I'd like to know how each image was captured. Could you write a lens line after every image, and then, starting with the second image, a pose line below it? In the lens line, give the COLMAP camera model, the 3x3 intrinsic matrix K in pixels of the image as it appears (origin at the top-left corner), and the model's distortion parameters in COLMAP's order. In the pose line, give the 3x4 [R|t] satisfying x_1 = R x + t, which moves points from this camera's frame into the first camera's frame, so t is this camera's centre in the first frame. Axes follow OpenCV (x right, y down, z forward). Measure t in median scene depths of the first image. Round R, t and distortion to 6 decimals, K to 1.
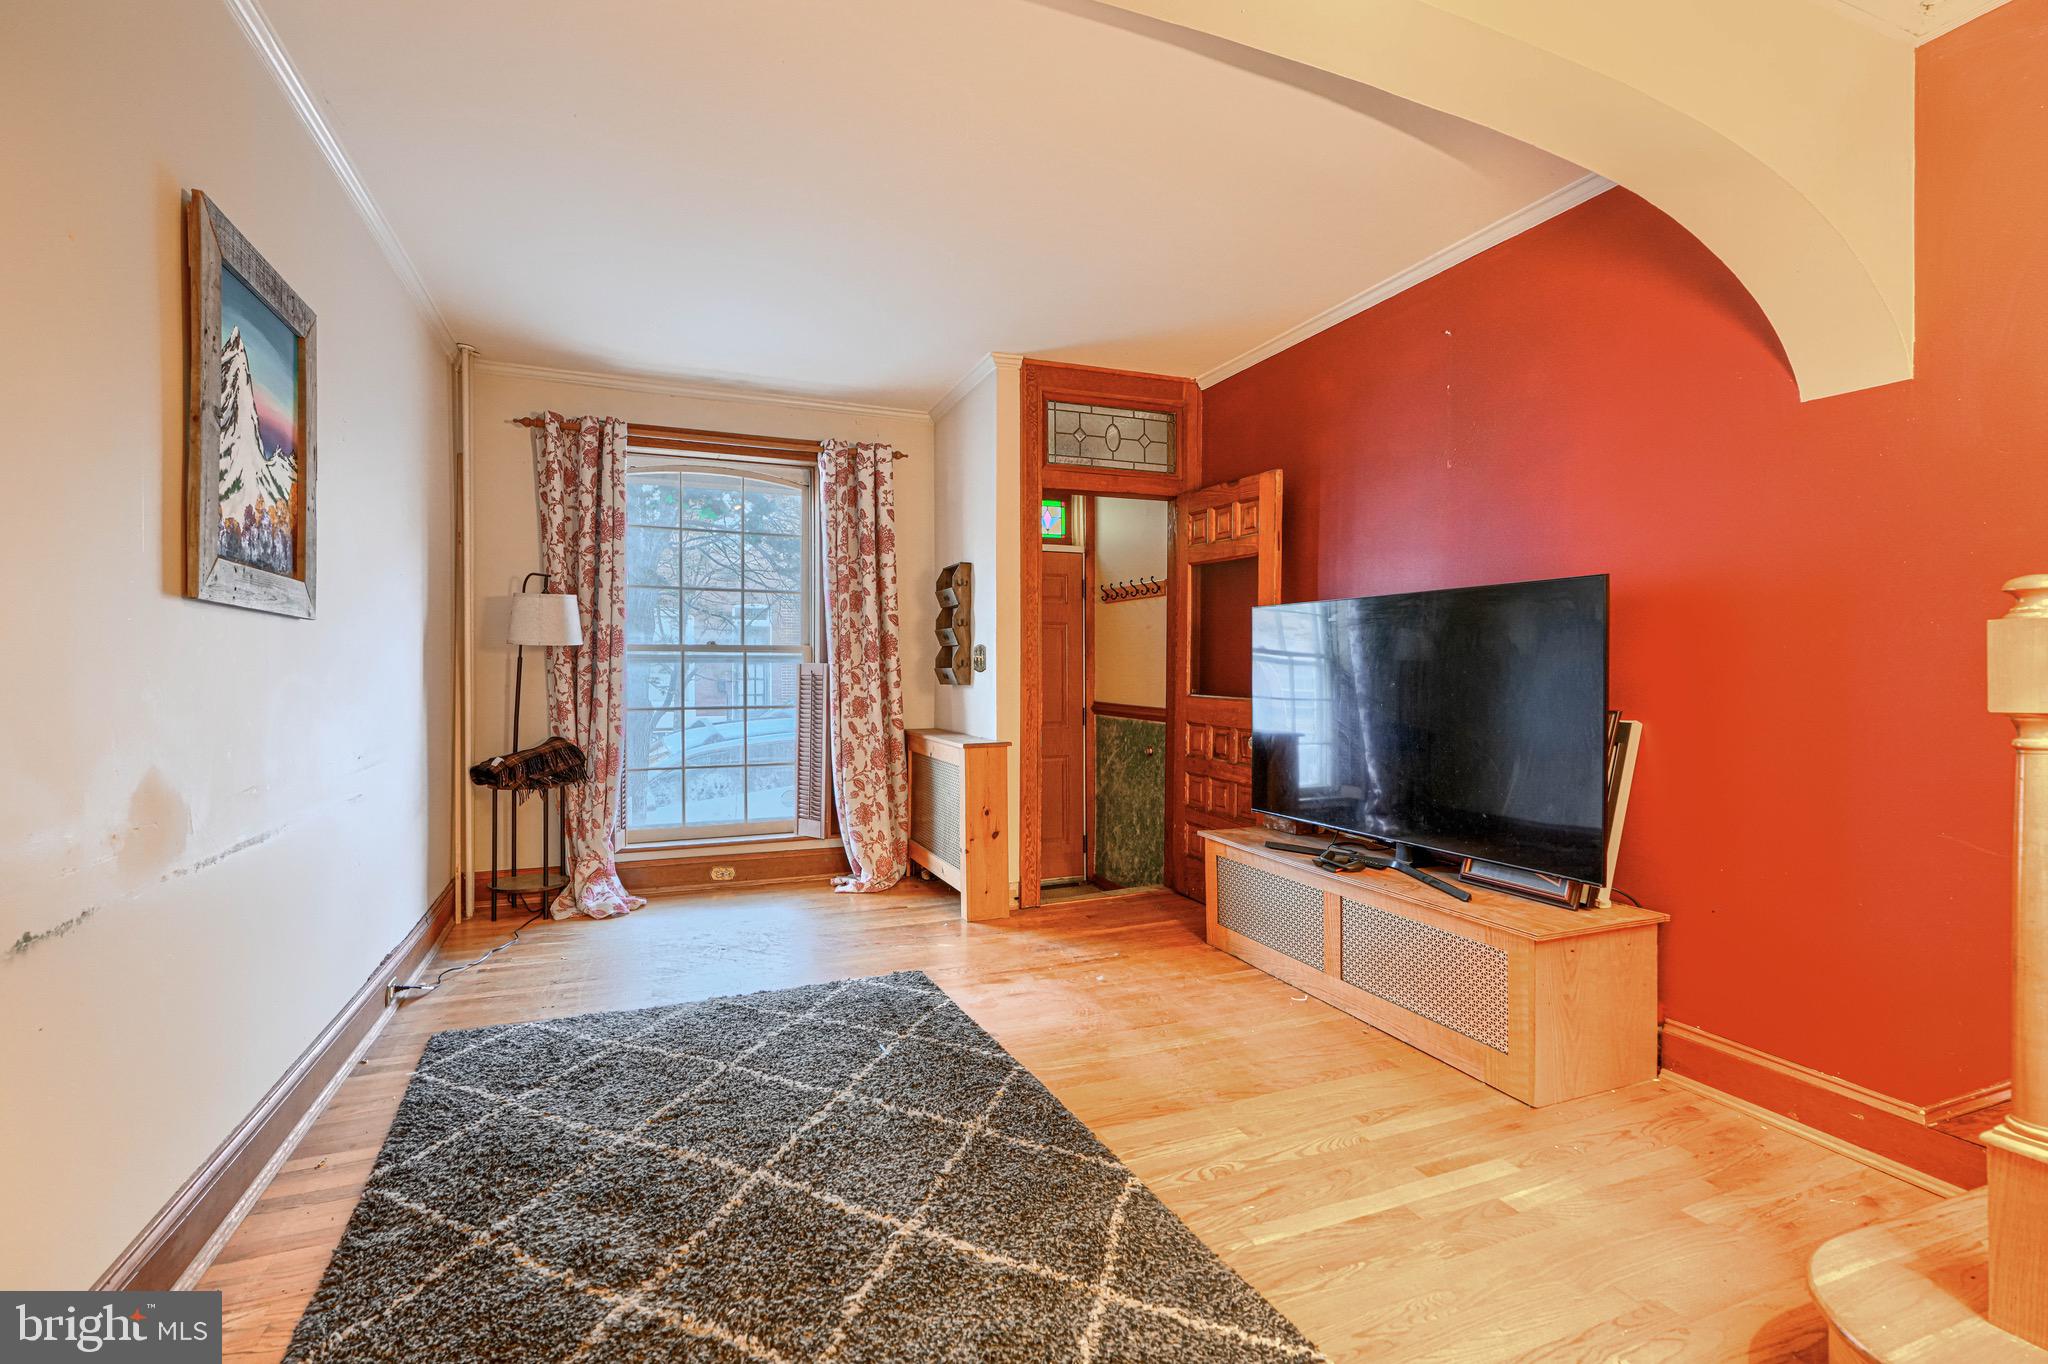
lens RADIAL K [[936.7, 0, 1022.7], [0, 936.7, 675.3], [0, 0, 1]] dist [-0.001983, -0.000272]
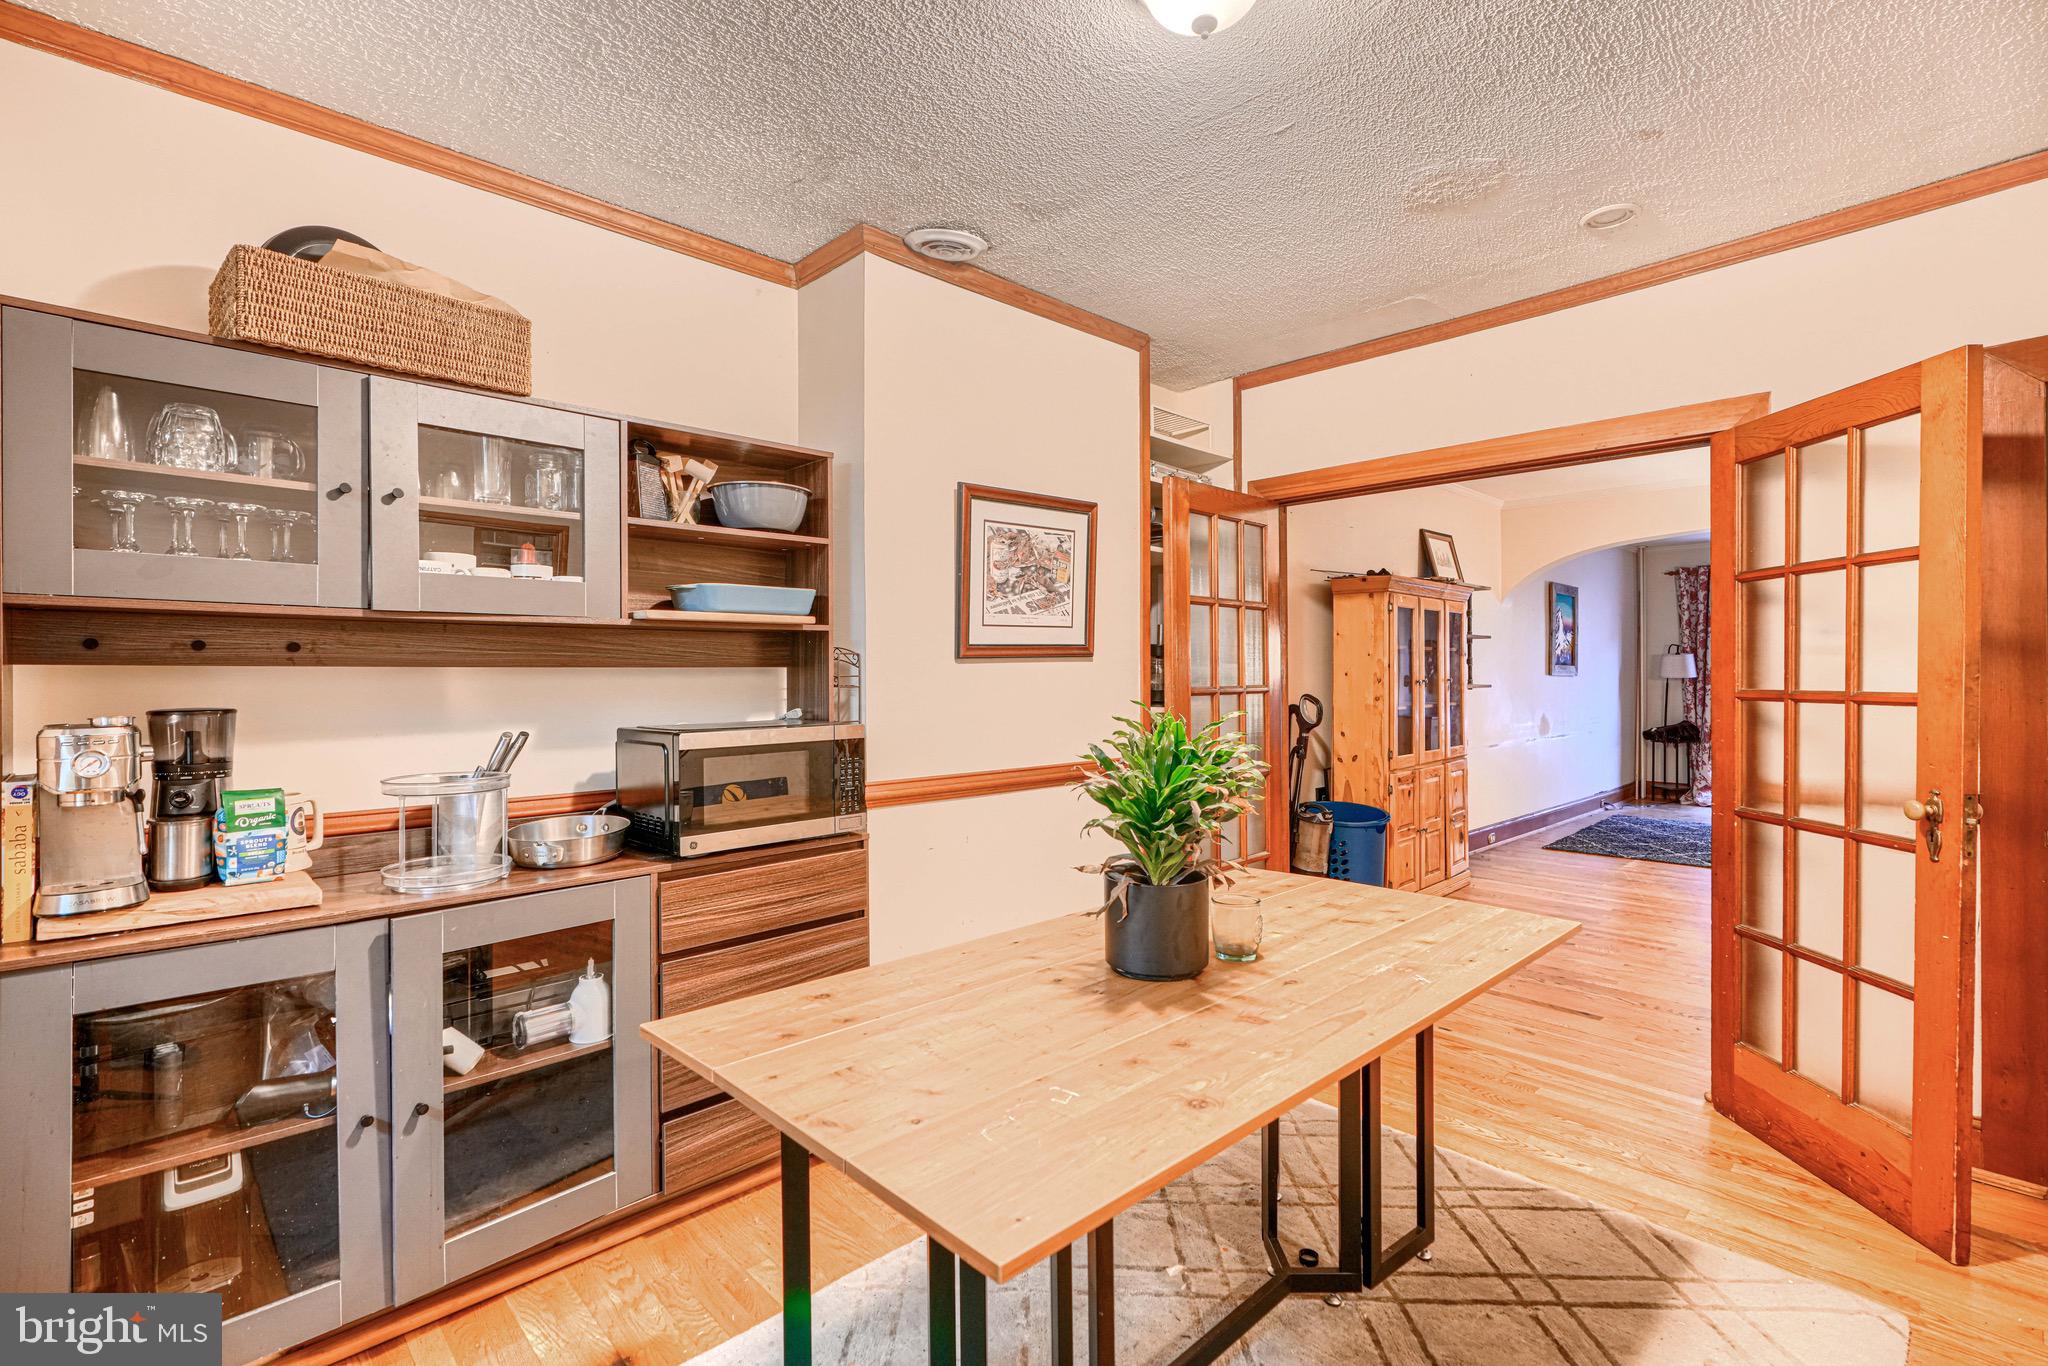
lens RADIAL K [[914.8, 0, 1018.4], [0, 914.8, 692.2], [0, 0, 1]] dist [-0.000131, 0.000005]
pose [[0.363320, 0.008809, -0.931623, 0.886407], [0.000298, 0.999954, 0.009571, -0.018477], [0.931664, -0.003755, 0.363301, -1.161929]]
